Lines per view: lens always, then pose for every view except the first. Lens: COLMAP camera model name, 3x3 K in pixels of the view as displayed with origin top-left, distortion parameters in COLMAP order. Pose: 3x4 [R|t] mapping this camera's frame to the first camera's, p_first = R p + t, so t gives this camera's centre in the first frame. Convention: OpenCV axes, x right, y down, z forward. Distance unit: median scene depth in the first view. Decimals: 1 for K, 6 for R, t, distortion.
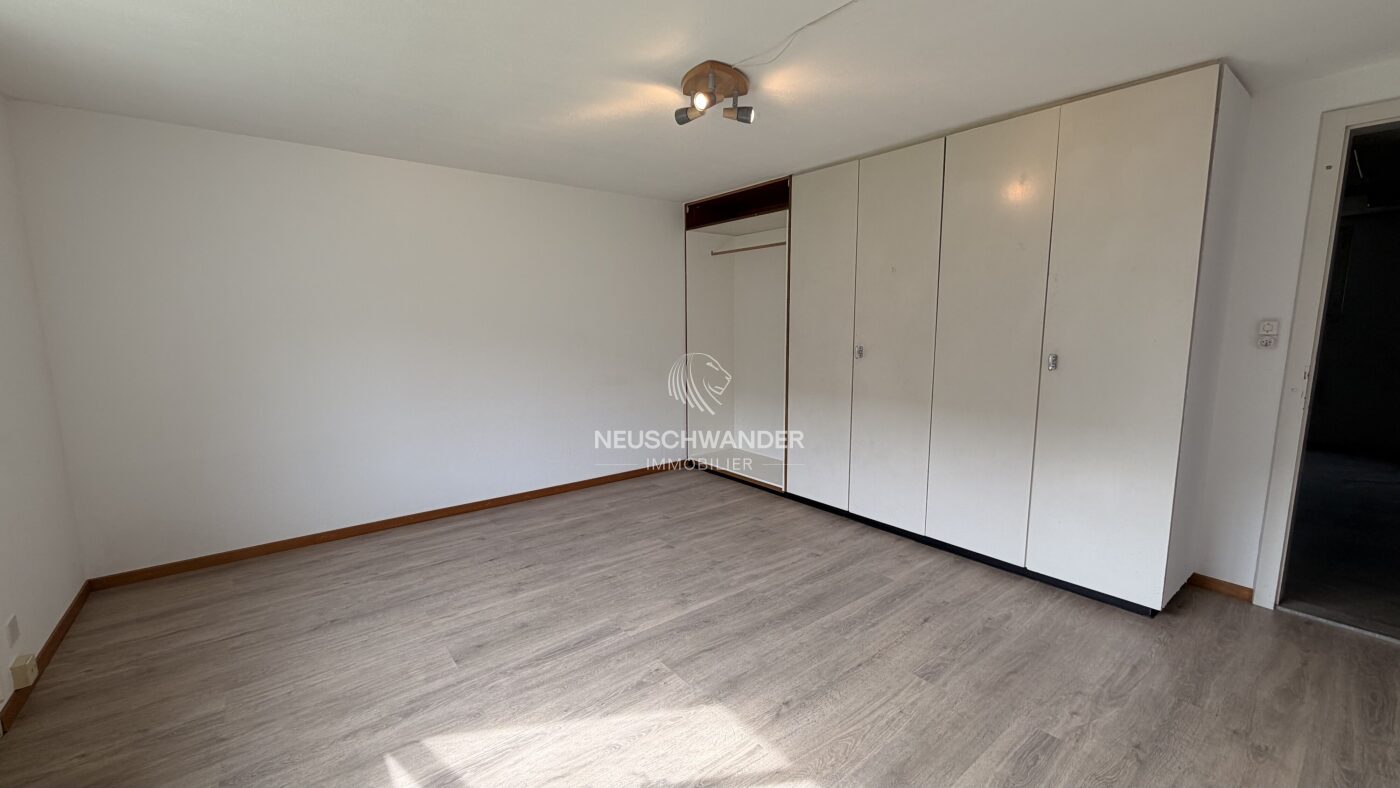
lens RADIAL K [[561.2, 0, 703.3], [0, 561.2, 387.7], [0, 0, 1]] dist [0.000701, -0.000037]
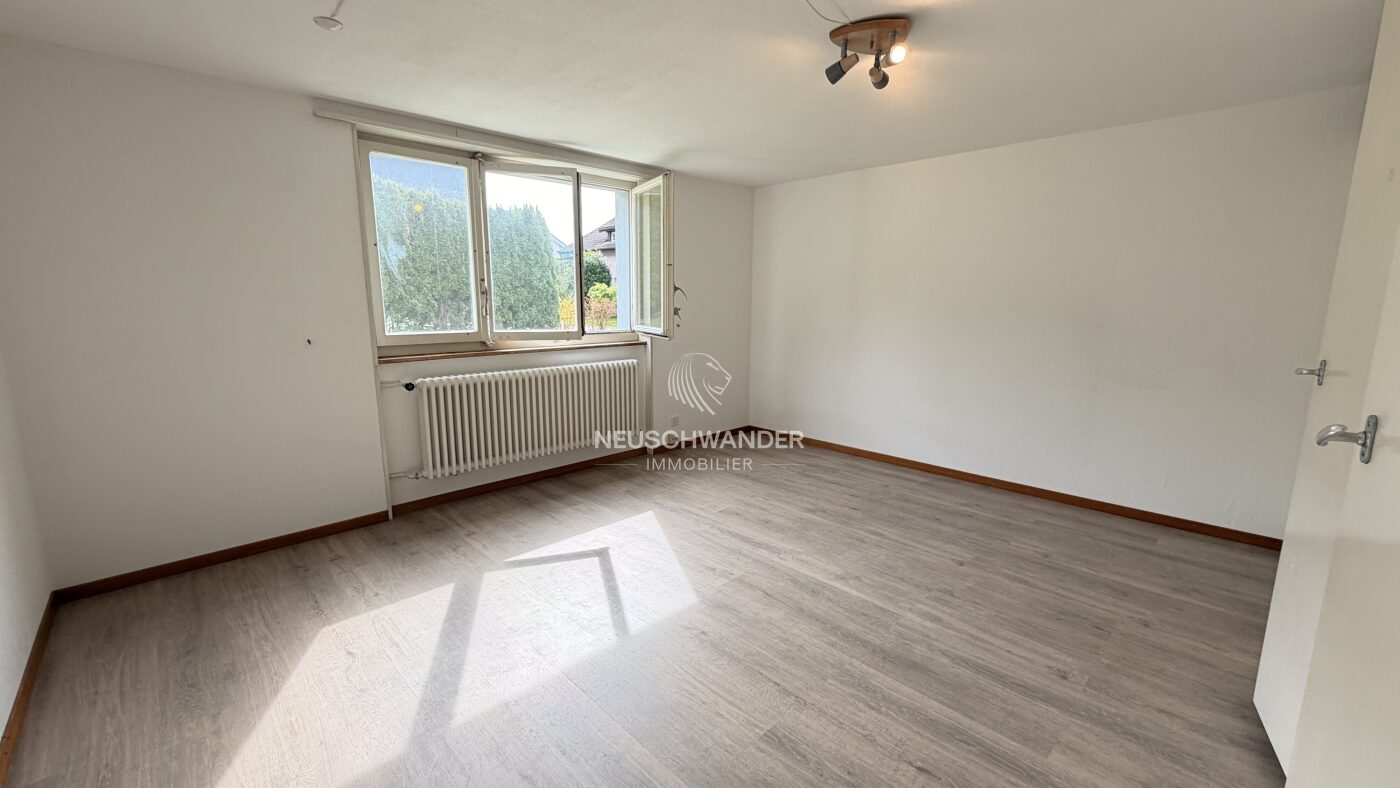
lens RADIAL K [[561.2, 0, 701.9], [0, 561.2, 396.1], [0, 0, 1]] dist [0.000701, -0.000037]
pose [[0.102361, 0.178333, -0.978632, 0.764825], [-0.127473, 0.978040, 0.164892, -0.065865], [0.986546, 0.107871, 0.122846, 0.515925]]
